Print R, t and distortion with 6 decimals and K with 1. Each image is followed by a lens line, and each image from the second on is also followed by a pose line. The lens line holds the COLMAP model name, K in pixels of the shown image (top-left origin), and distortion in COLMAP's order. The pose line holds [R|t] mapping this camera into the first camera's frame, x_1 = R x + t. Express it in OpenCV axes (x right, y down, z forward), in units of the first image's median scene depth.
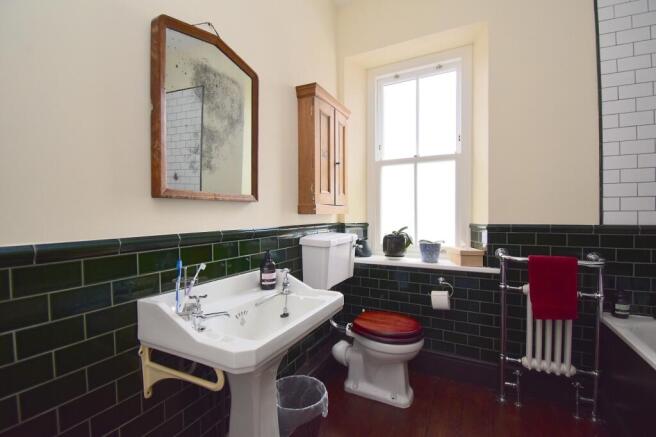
lens RADIAL K [[294.4, 0, 330.2], [0, 294.4, 218.5], [0, 0, 1]] dist [0.000610, -0.004545]
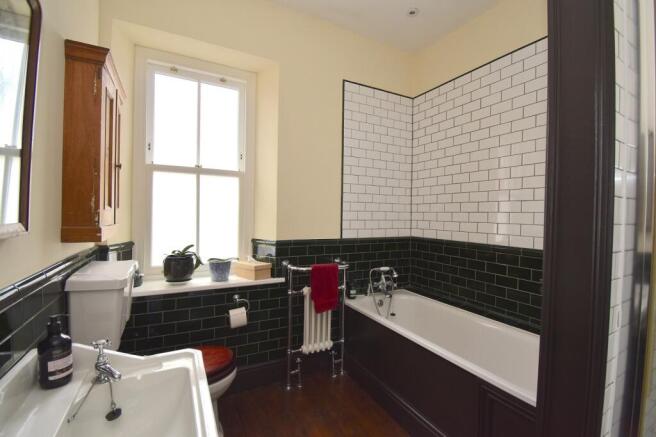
lens RADIAL K [[294.4, 0, 328.6], [0, 294.4, 216.7], [0, 0, 1]] dist [0.000610, -0.004545]
pose [[0.572032, 0.008557, 0.820186, -0.291934], [-0.011268, 0.999933, -0.002574, -0.073406], [-0.820154, -0.007770, 0.572091, 0.178503]]
